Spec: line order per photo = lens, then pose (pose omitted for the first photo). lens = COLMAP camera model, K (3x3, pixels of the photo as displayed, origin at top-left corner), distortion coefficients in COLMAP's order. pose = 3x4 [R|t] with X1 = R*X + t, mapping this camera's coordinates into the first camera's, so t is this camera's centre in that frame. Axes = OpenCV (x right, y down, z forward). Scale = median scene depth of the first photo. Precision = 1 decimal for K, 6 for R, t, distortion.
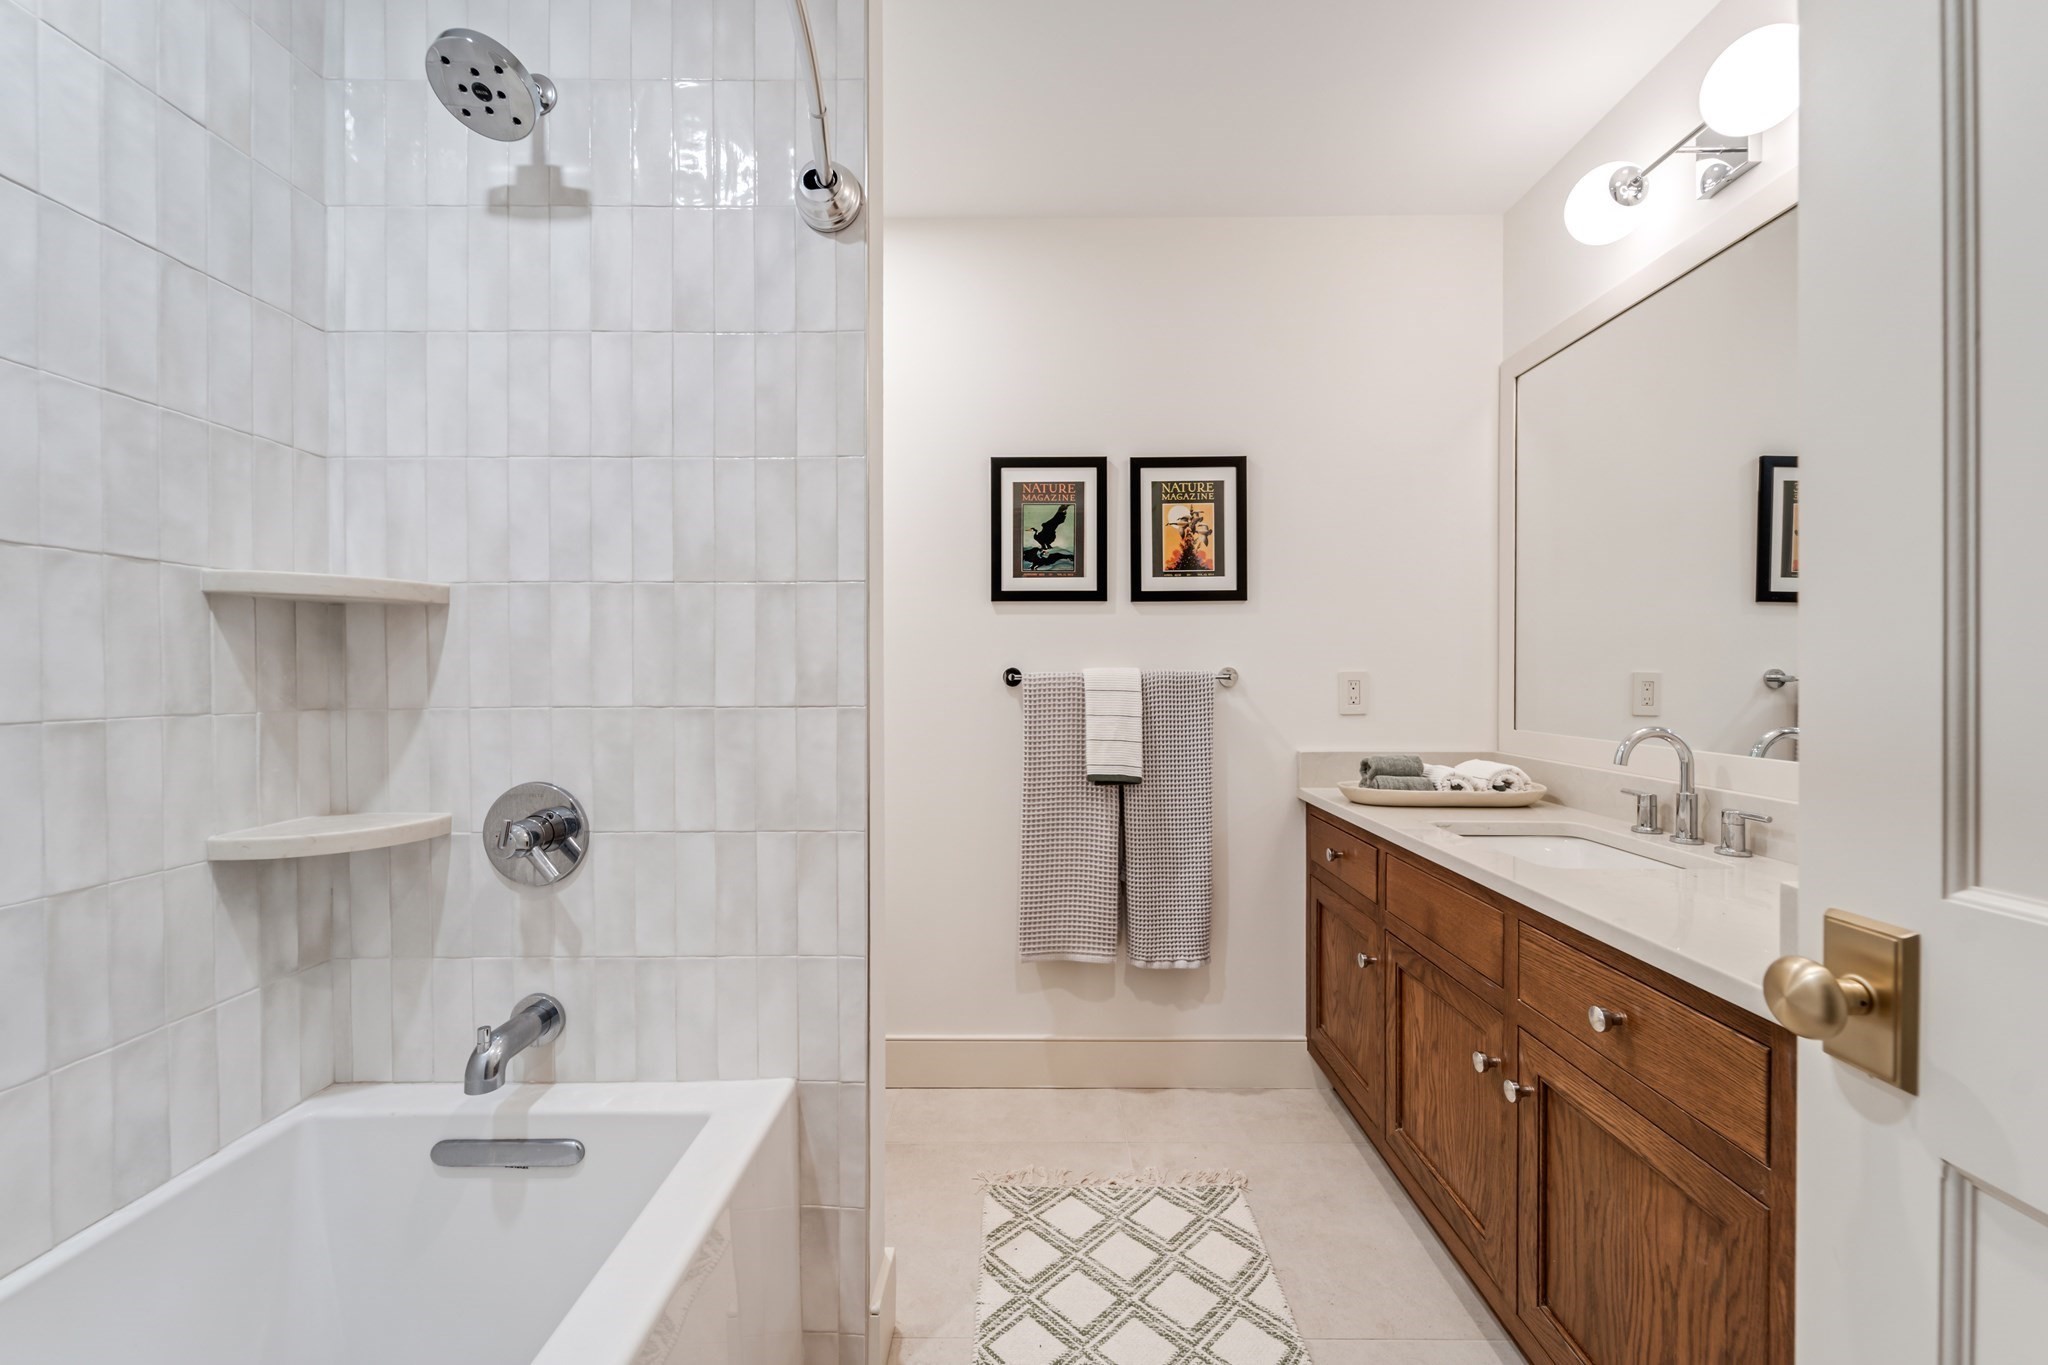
lens RADIAL K [[829.6, 0, 1027.7], [0, 829.6, 685.5], [0, 0, 1]] dist [0.002245, -0.002323]
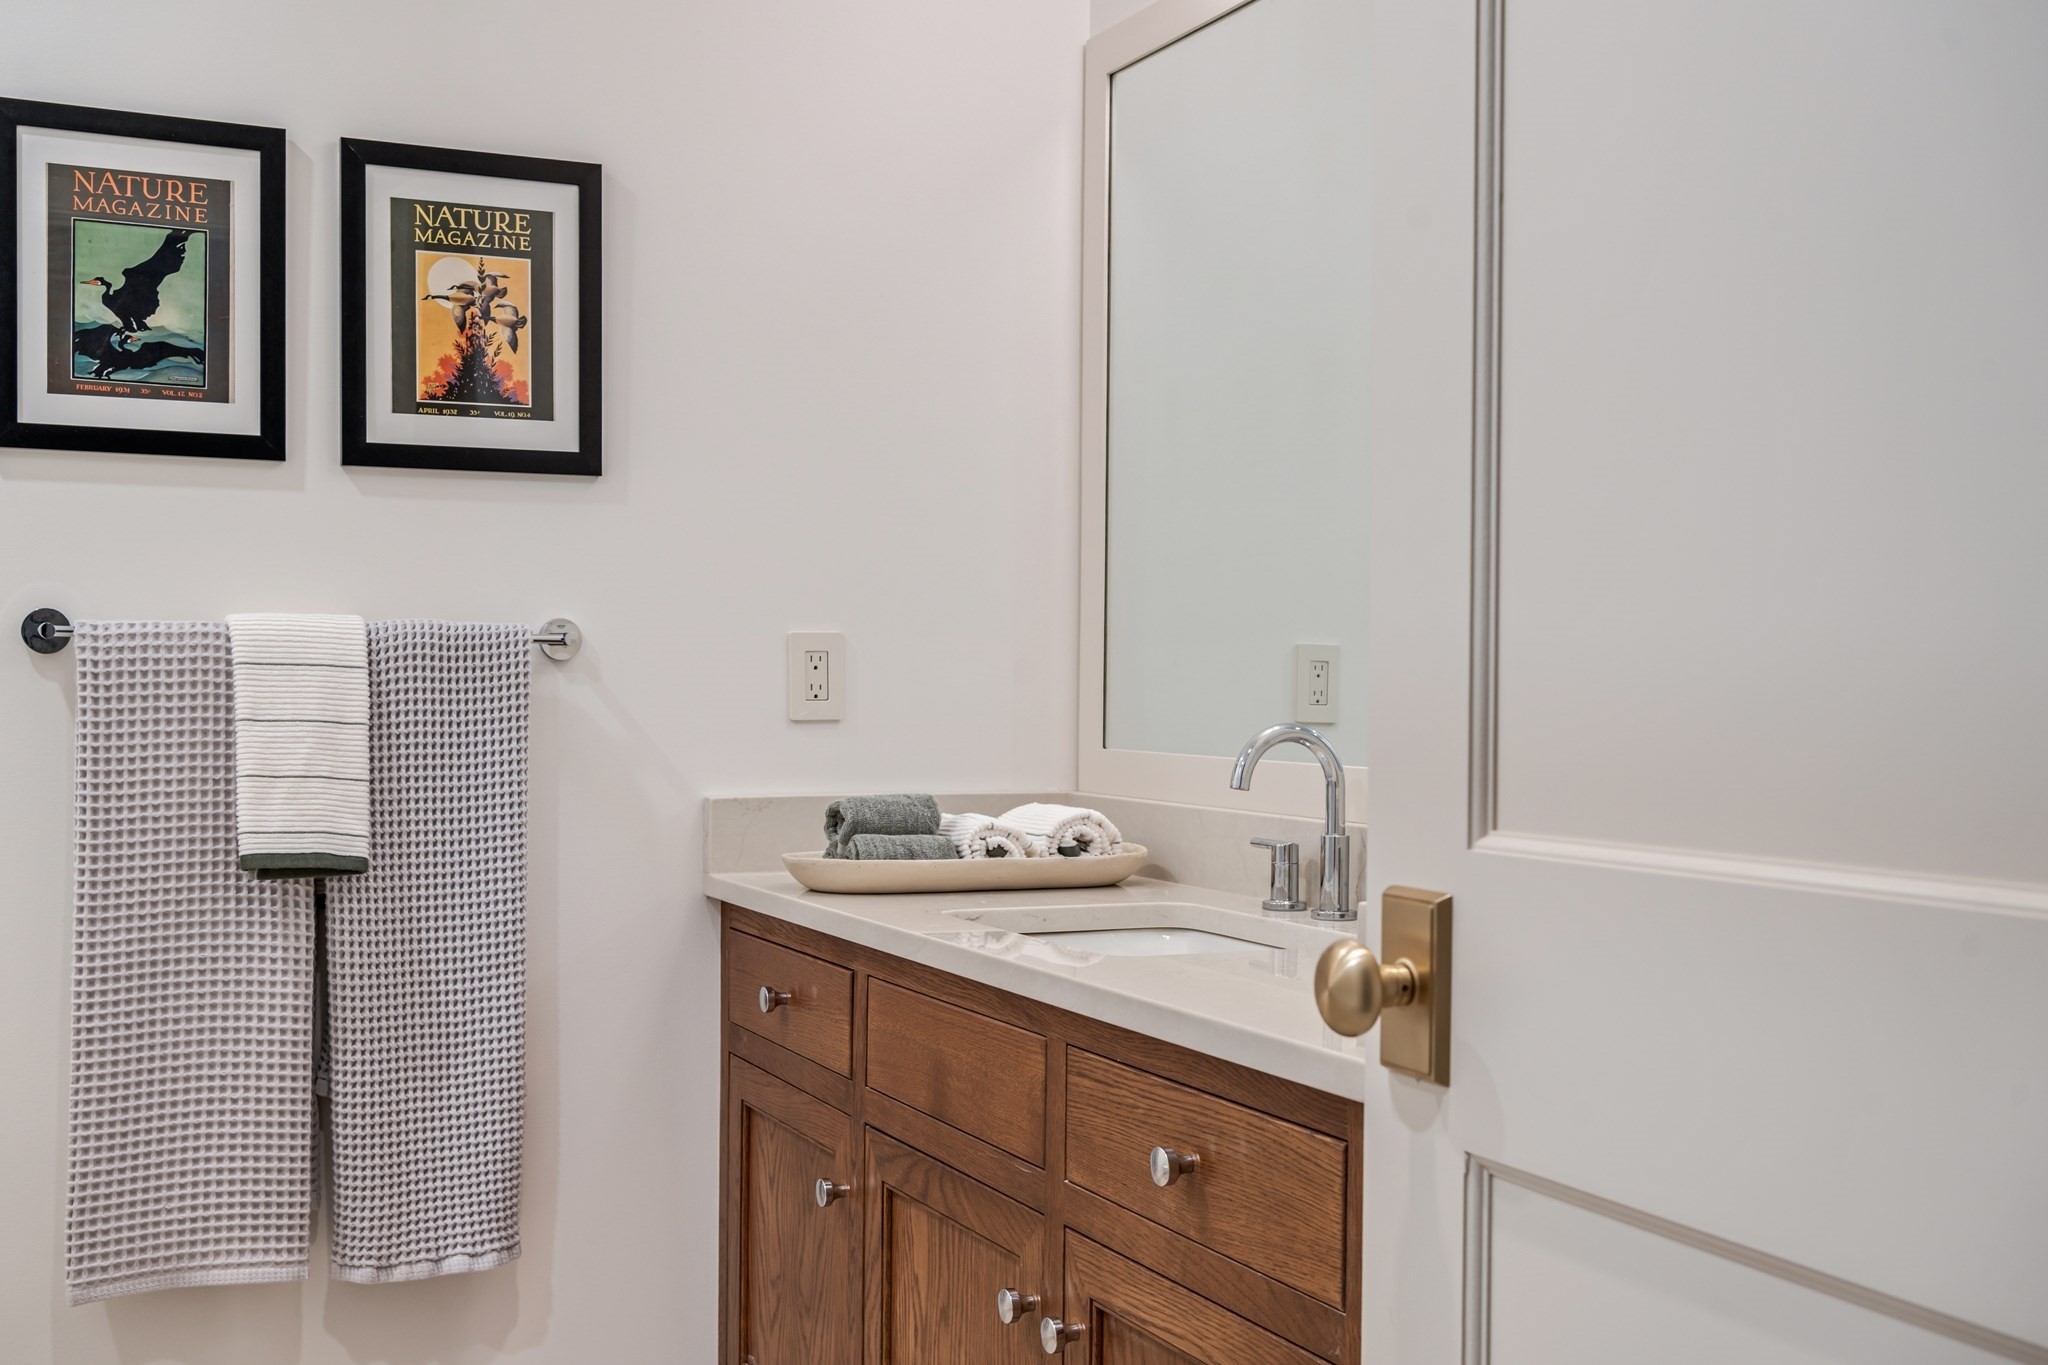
lens RADIAL K [[2080.2, 0, 1025.3], [0, 2080.2, 684.9], [0, 0, 1]] dist [-0.002033, 0.000000]
pose [[0.894191, 0.006150, 0.447644, -0.050770], [-0.003551, 0.999972, -0.006645, 0.024579], [-0.447672, 0.004352, 0.894187, -0.169978]]
